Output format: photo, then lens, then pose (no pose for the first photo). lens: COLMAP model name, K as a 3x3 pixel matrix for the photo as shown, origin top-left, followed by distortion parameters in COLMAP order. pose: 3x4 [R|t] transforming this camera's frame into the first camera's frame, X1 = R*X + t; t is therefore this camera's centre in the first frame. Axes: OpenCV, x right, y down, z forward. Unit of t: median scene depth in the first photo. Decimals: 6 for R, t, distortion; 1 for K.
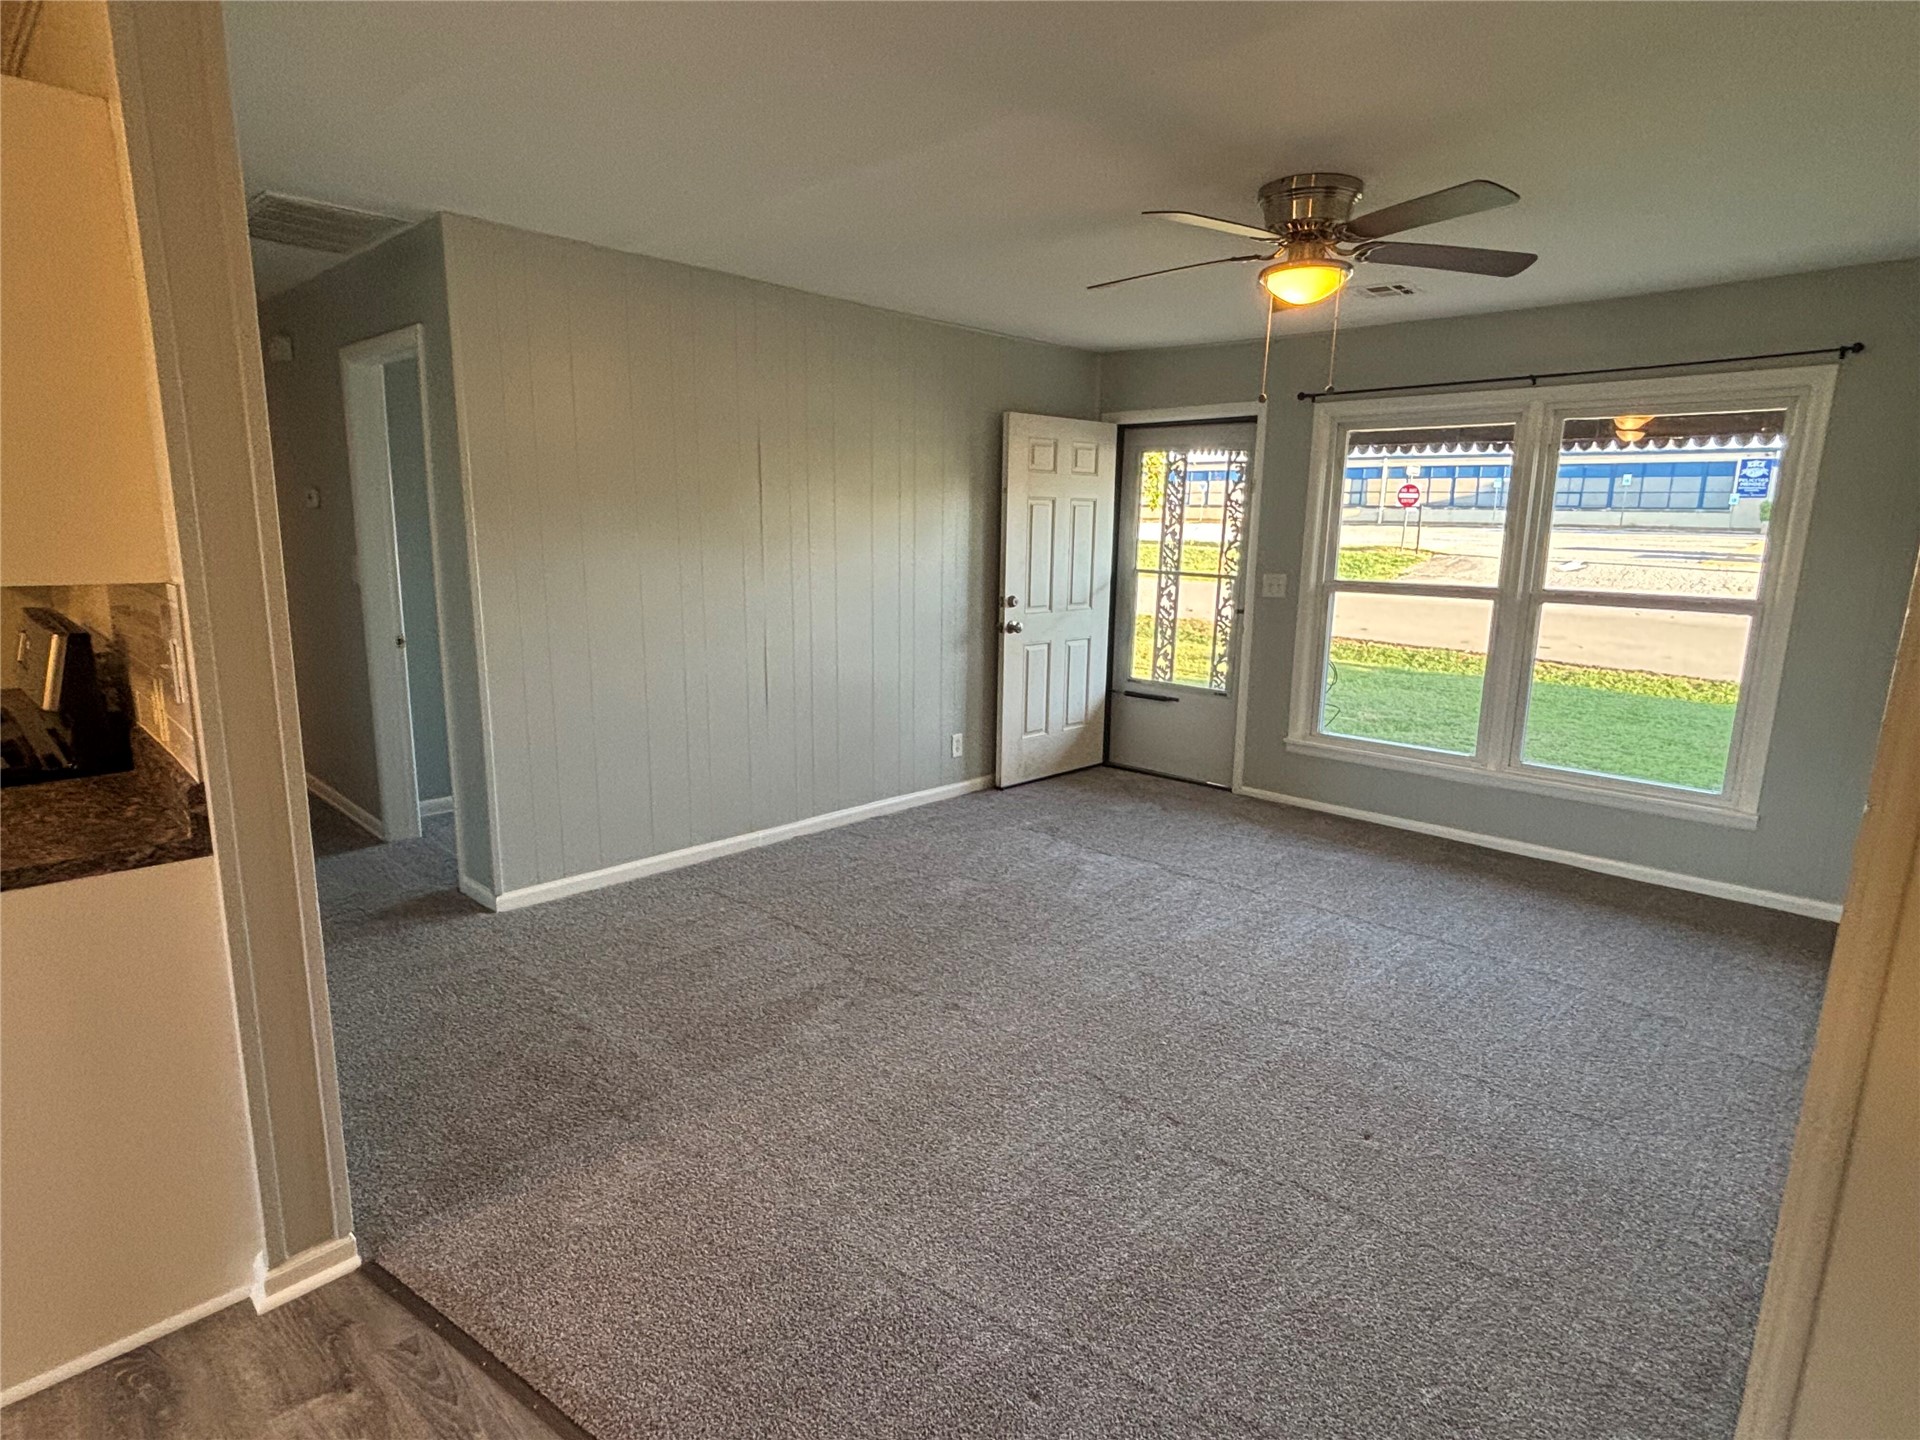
lens RADIAL K [[1035.8, 0, 958.7], [0, 1035.8, 710.7], [0, 0, 1]] dist [0.011345, -0.005238]
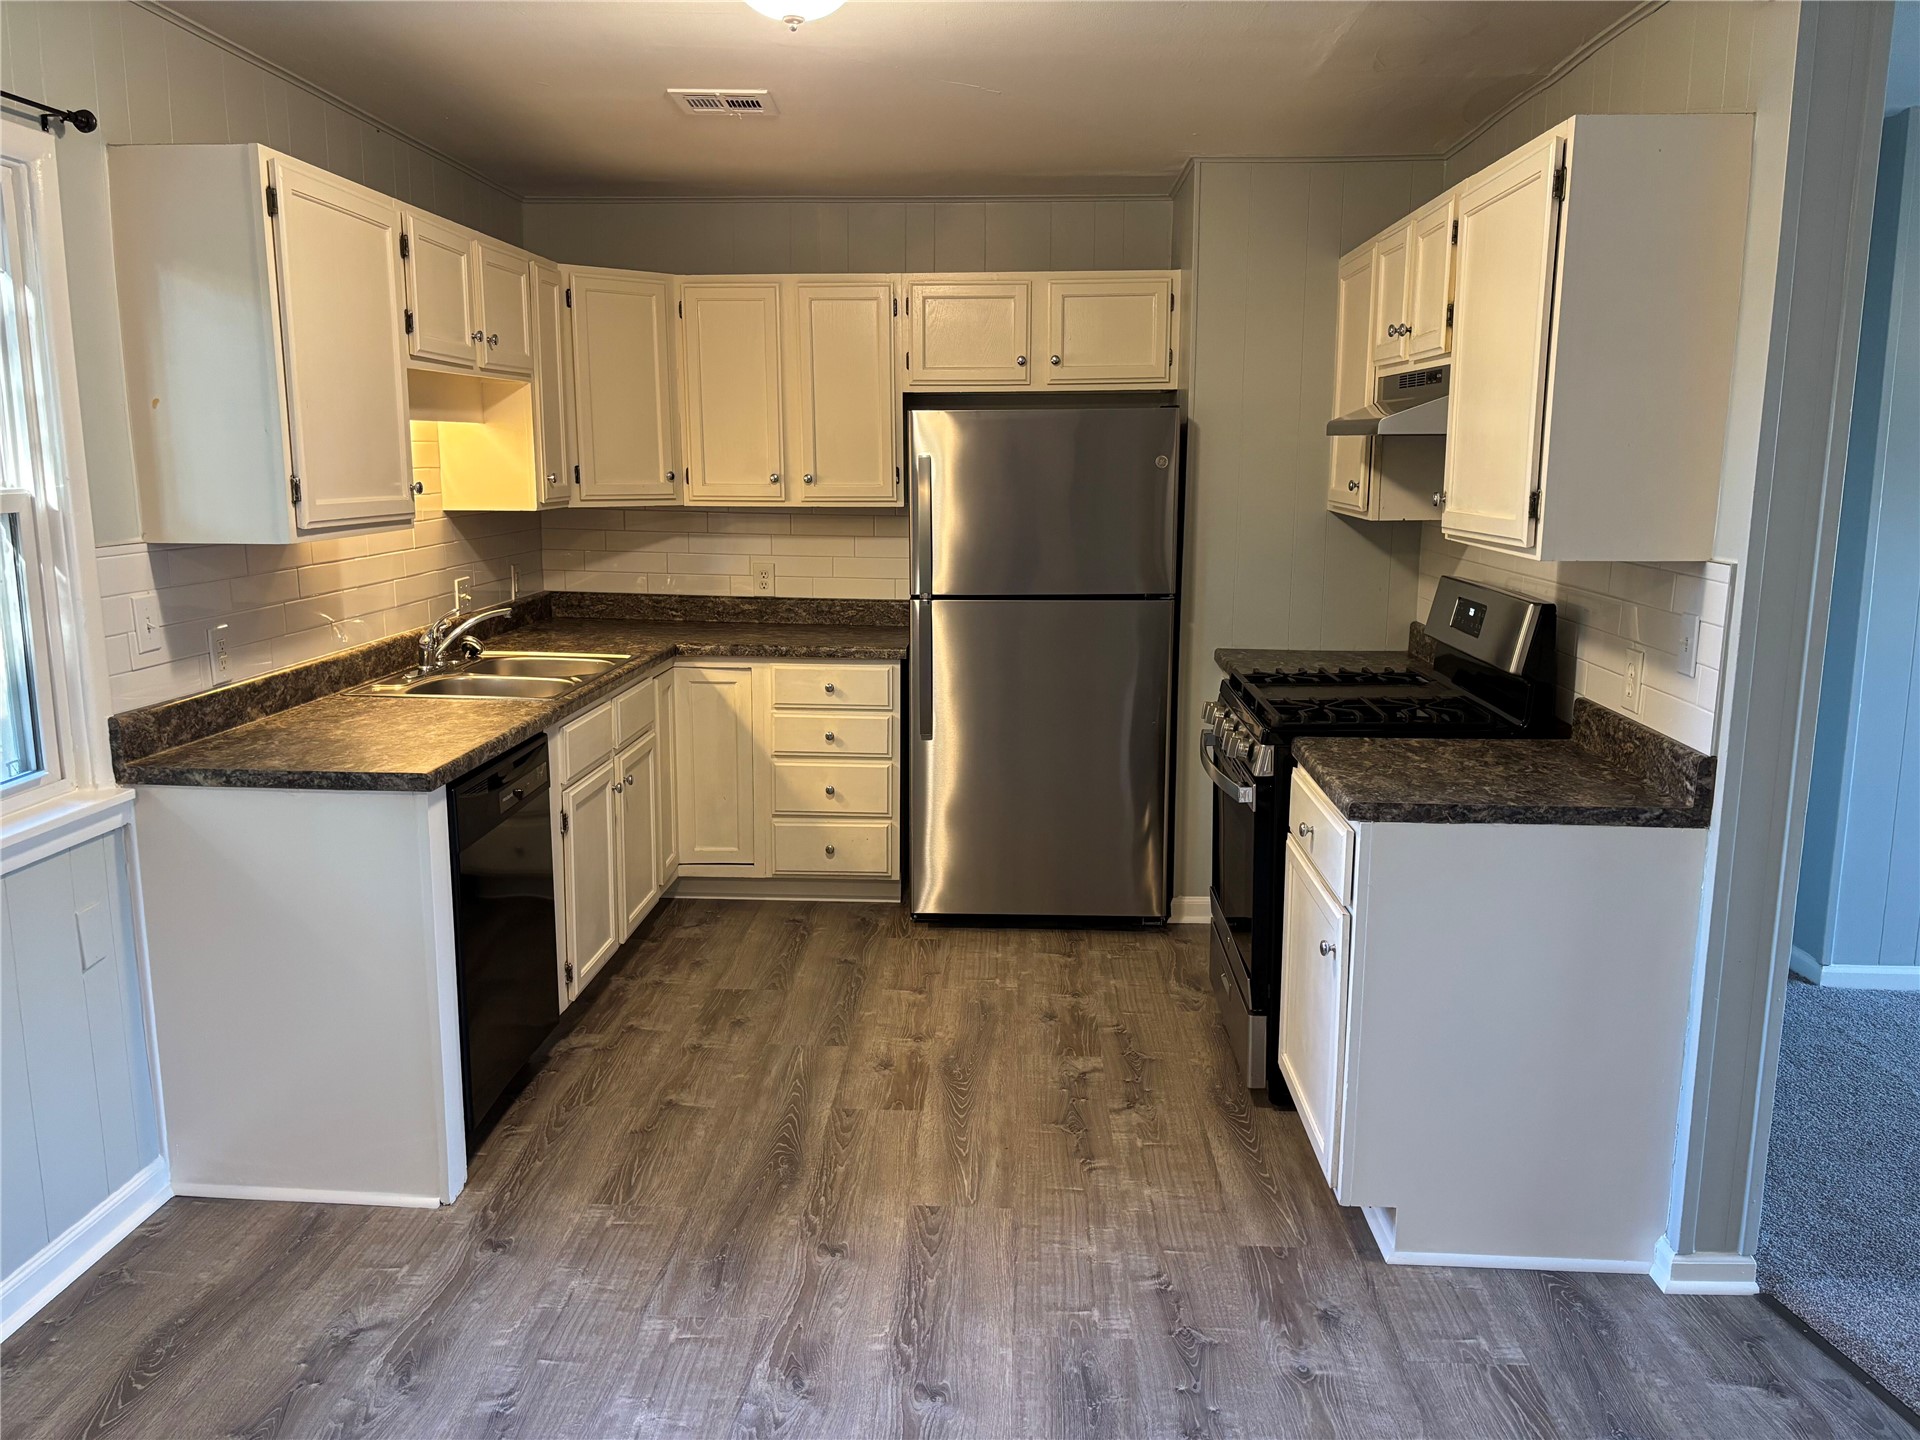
lens RADIAL K [[1481.5, 0, 967.2], [0, 1481.5, 719.3], [0, 0, 1]] dist [0.005940, 0.012511]
pose [[0.665386, 0.123717, -0.736176, -0.130548], [-0.136879, 0.989671, 0.042601, 0.064348], [0.733843, 0.072421, 0.675448, -0.478159]]
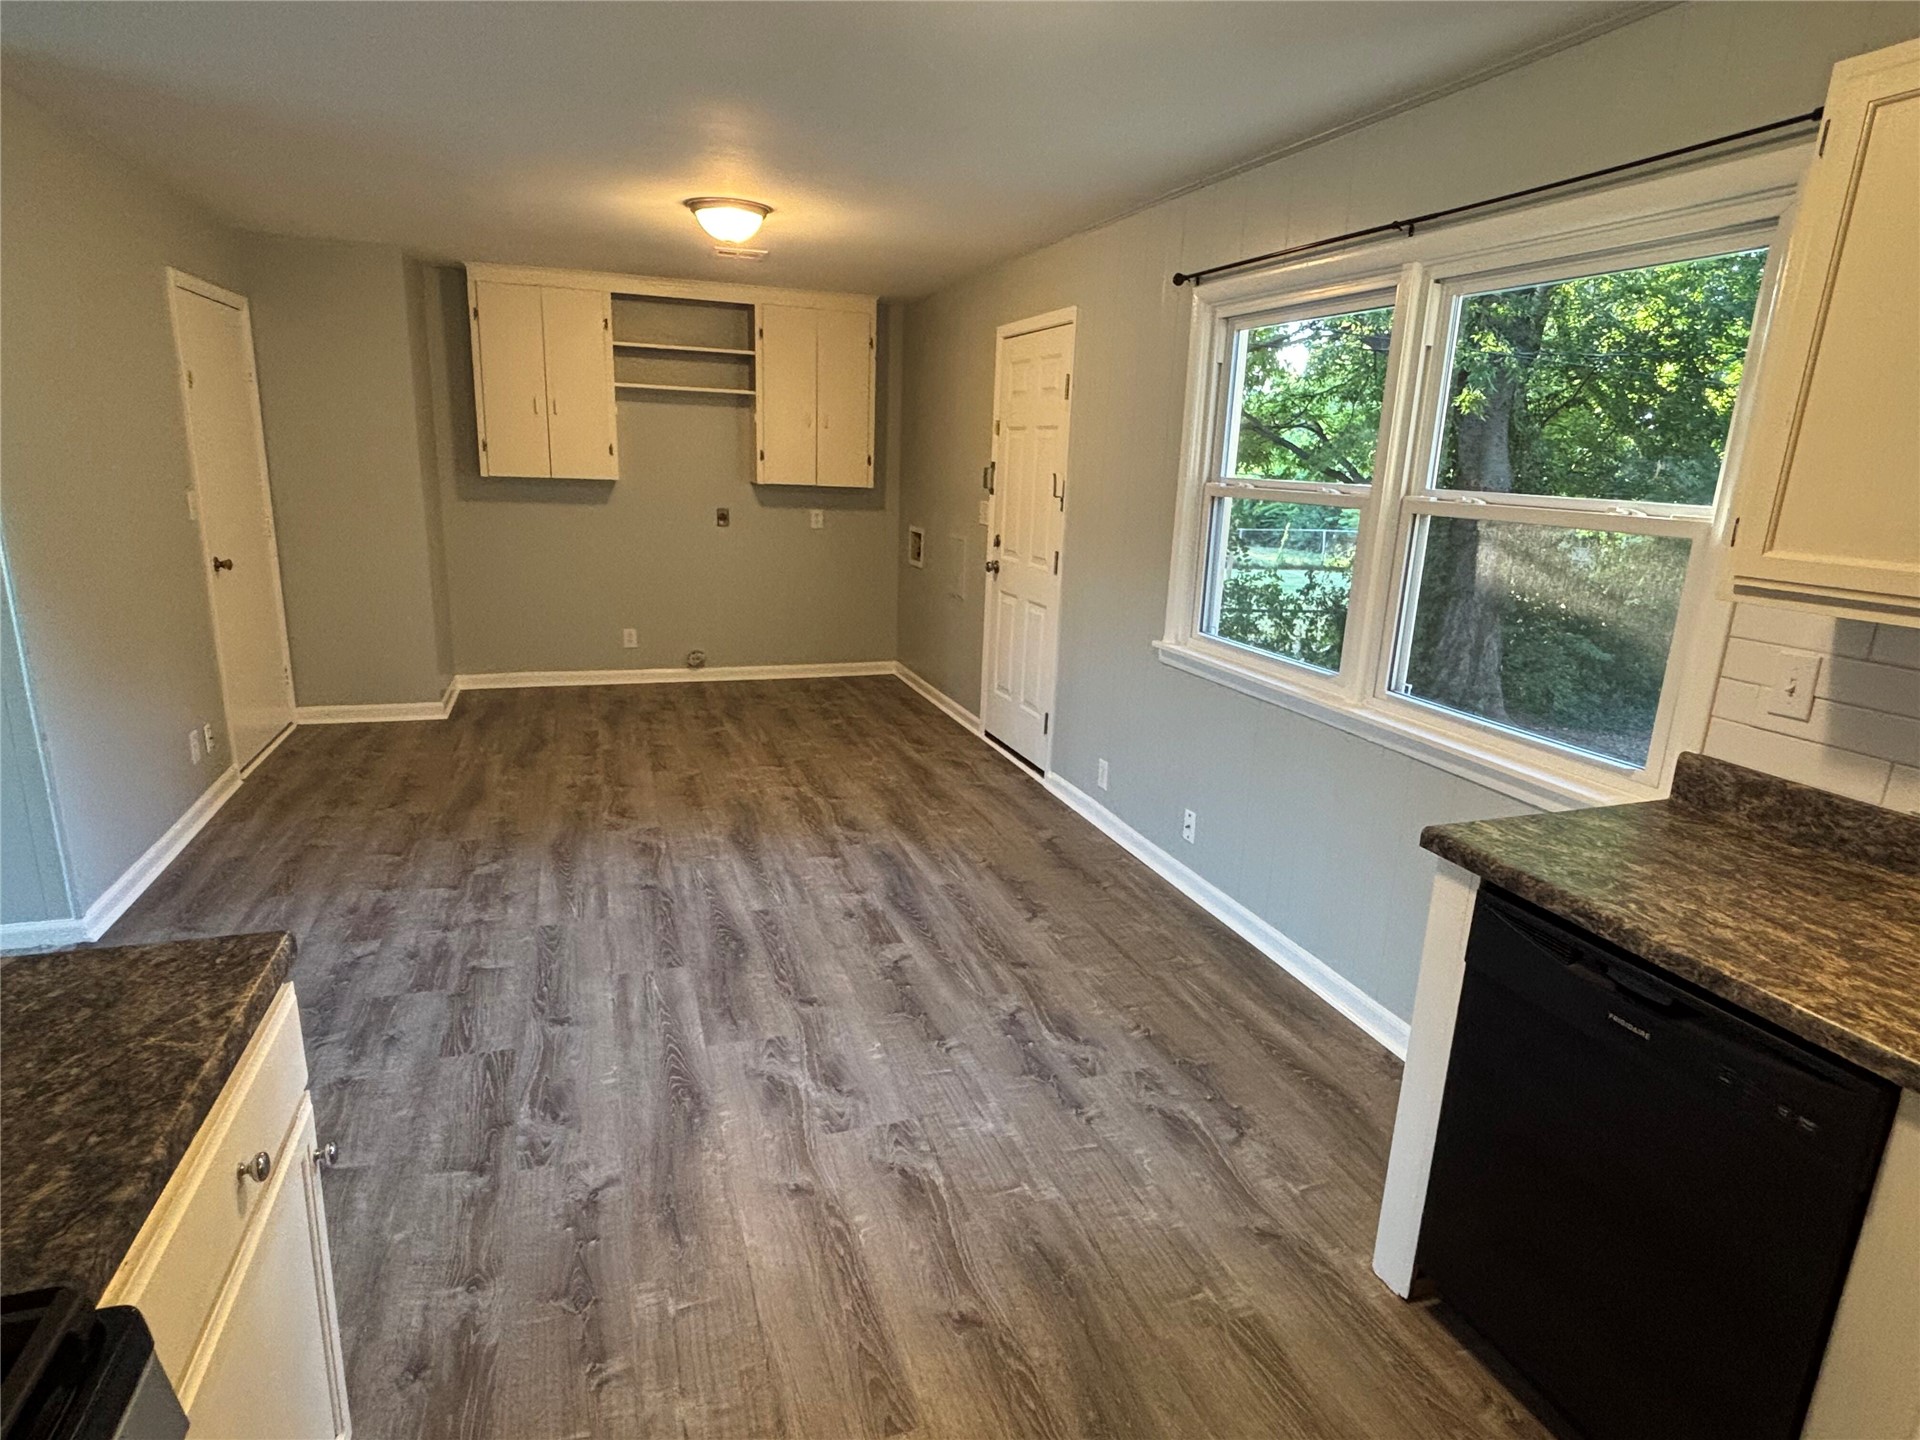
lens RADIAL K [[1035.8, 0, 955.2], [0, 1035.8, 723.2], [0, 0, 1]] dist [0.011345, -0.005238]
pose [[-0.892728, -0.157906, 0.422021, -1.524149], [0.039740, 0.905344, 0.422815, -0.237908], [-0.448840, 0.394230, -0.801951, 0.989643]]
